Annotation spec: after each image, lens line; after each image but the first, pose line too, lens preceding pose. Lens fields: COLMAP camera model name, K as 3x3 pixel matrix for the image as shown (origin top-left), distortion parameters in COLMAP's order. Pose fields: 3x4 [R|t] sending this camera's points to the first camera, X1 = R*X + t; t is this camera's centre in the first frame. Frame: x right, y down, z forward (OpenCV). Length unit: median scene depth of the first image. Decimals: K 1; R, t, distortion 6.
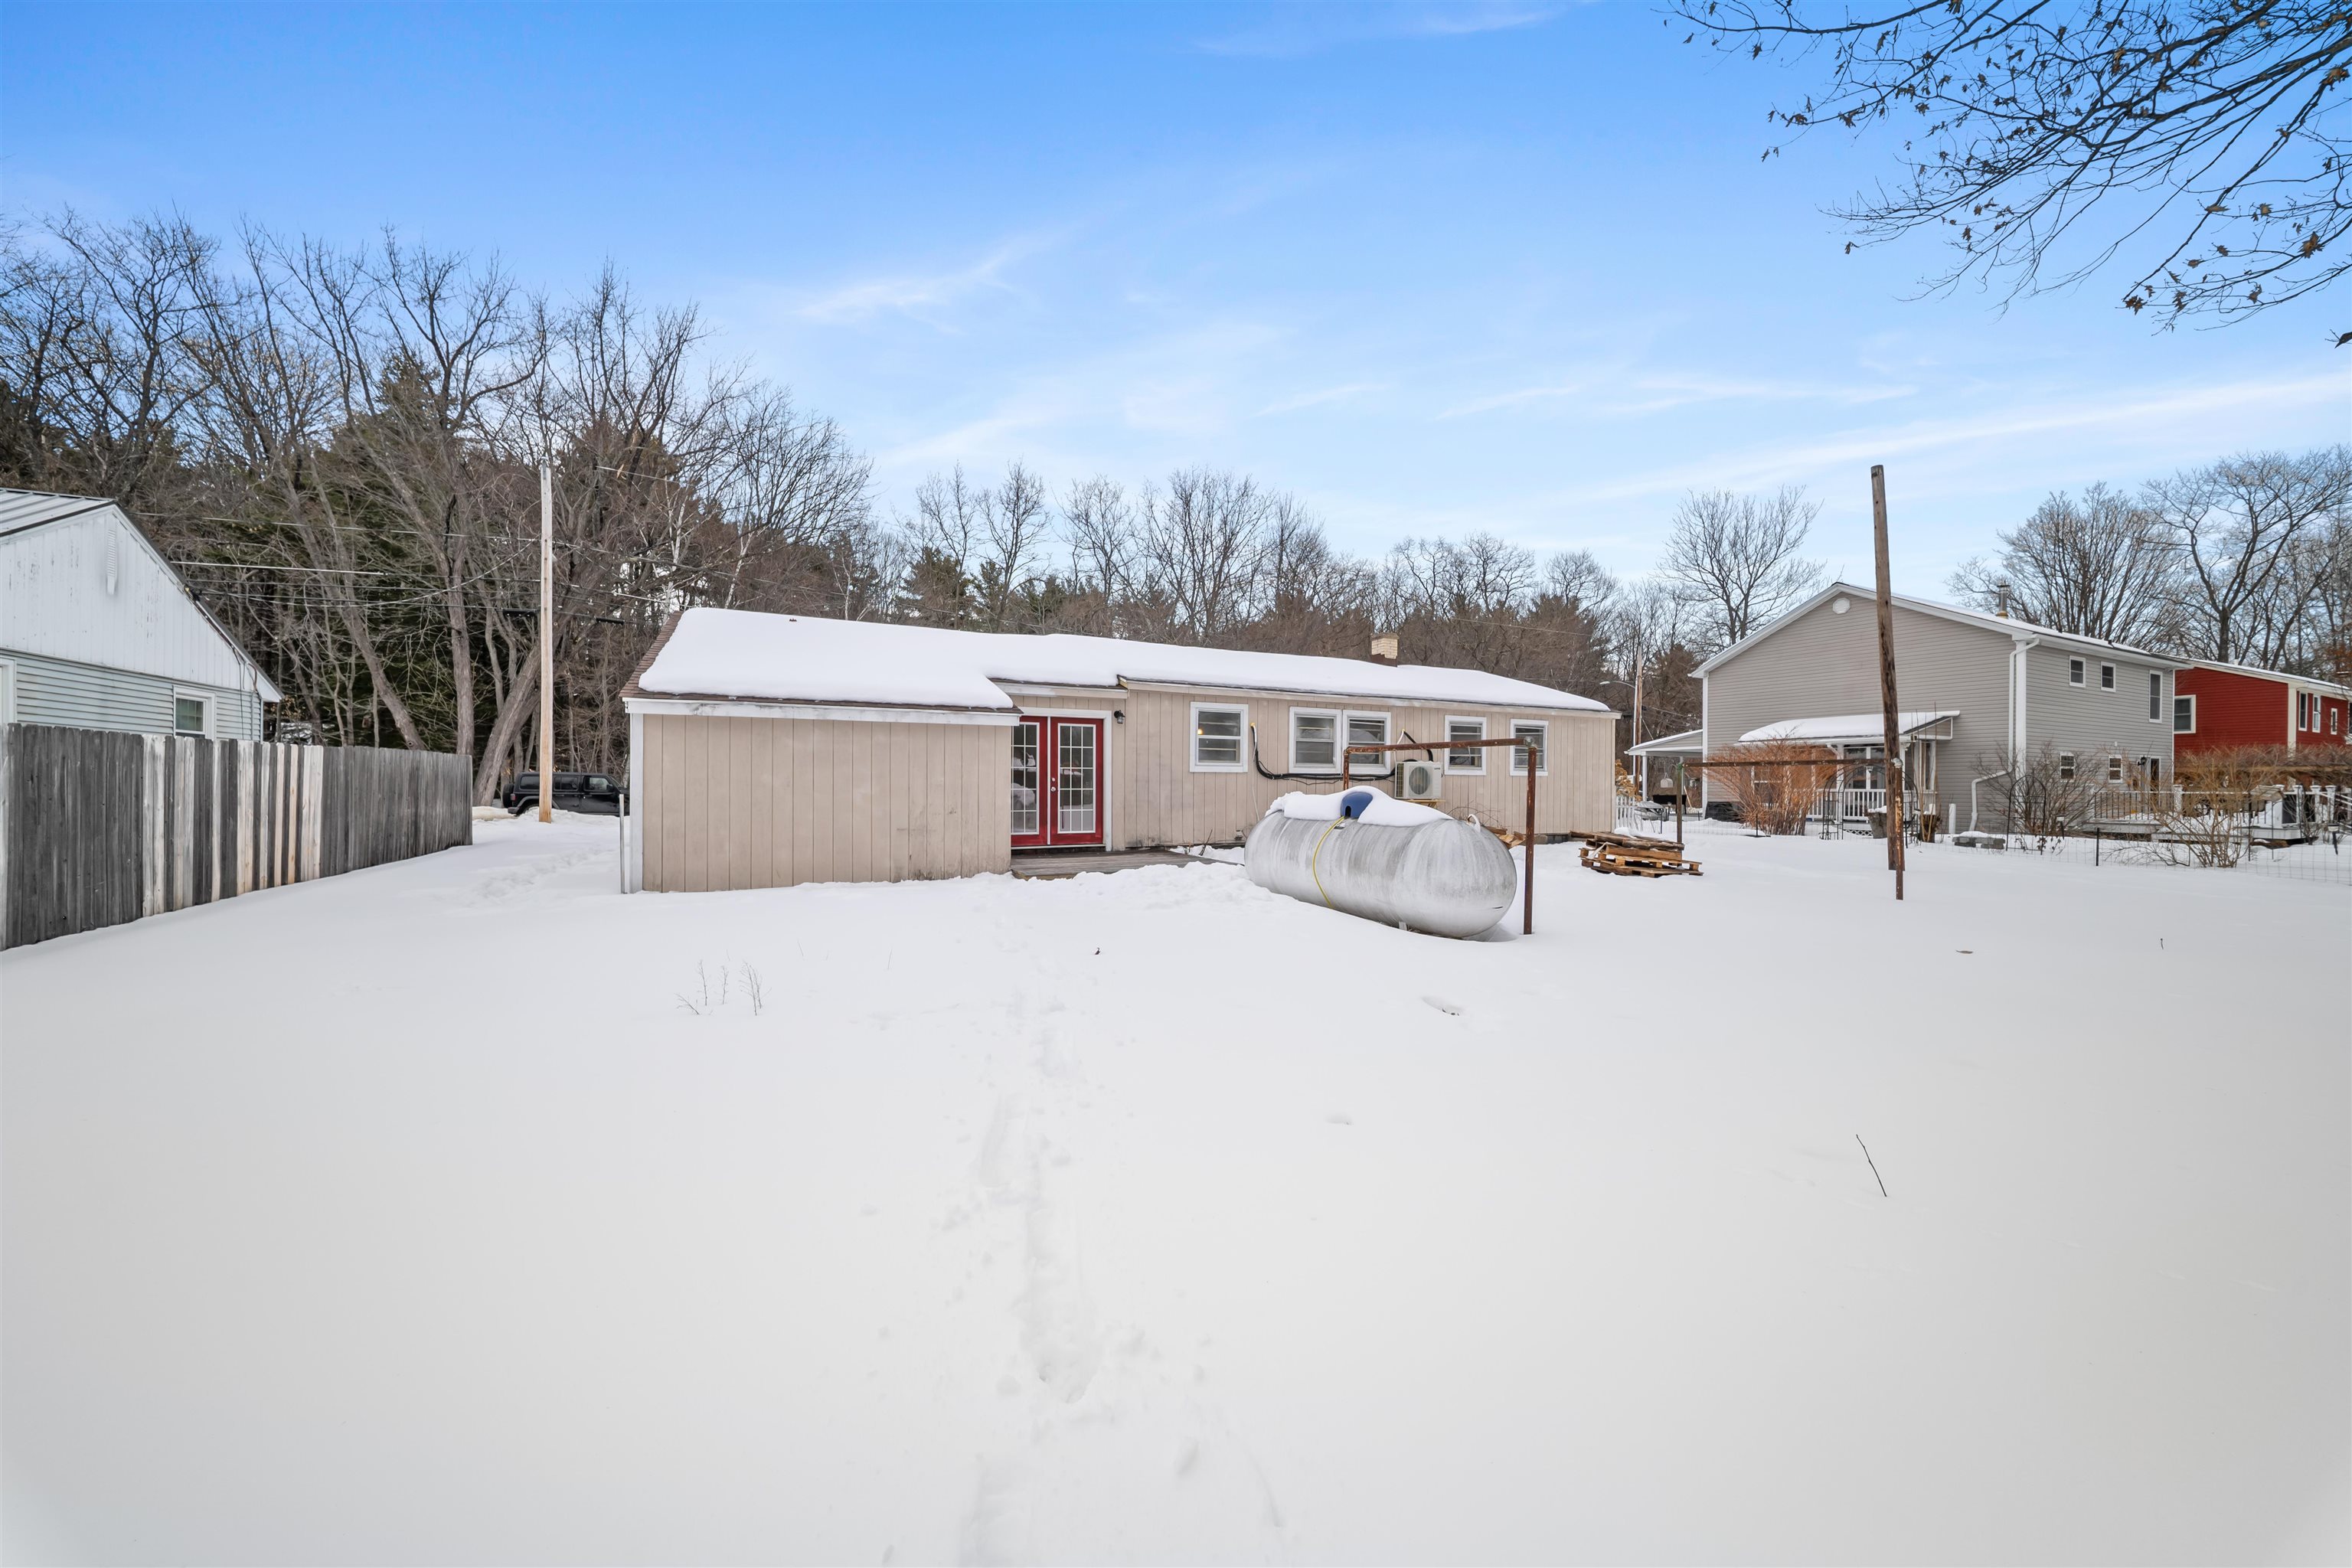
lens RADIAL K [[822.6, 0, 1176.0], [0, 822.6, 784.0], [0, 0, 1]] dist [0.009066, -0.007178]
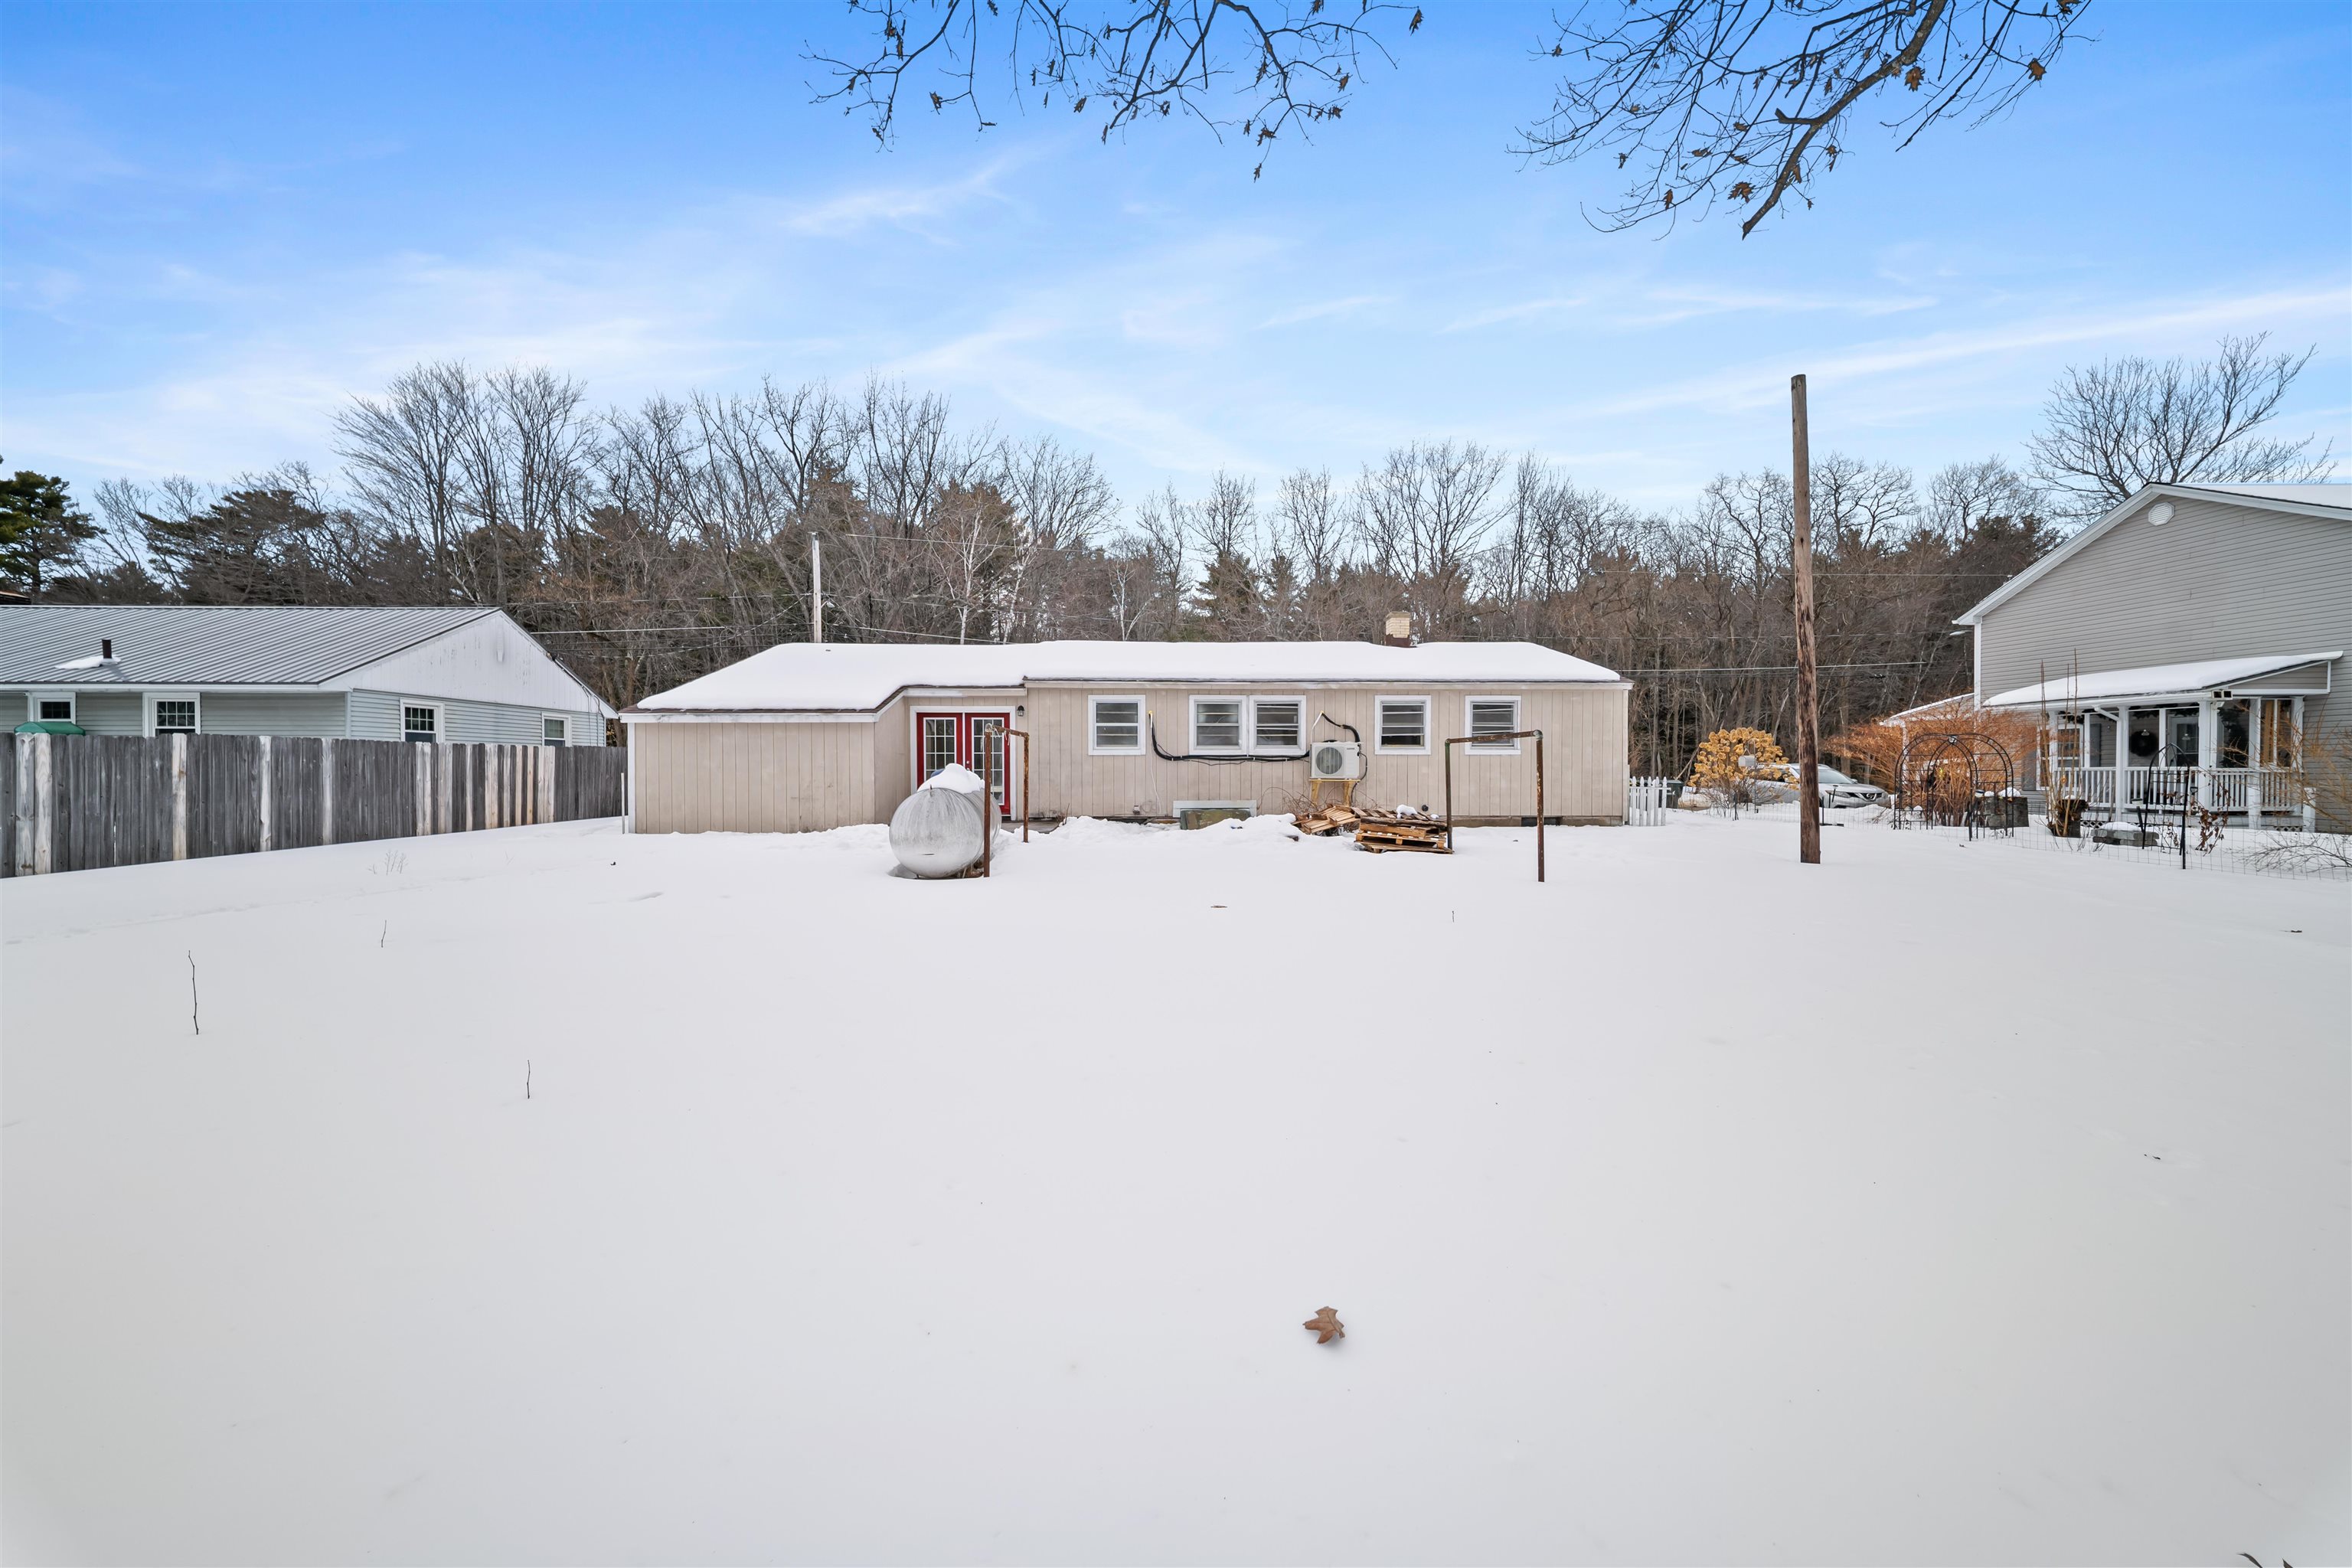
lens RADIAL K [[812.0, 0, 1176.0], [0, 812.0, 784.0], [0, 0, 1]] dist [0.007872, -0.006996]
pose [[0.911007, 0.002876, -0.412380, 0.600778], [0.005180, 0.999817, 0.018416, 0.006302], [0.412357, -0.018914, 0.910826, -0.010807]]
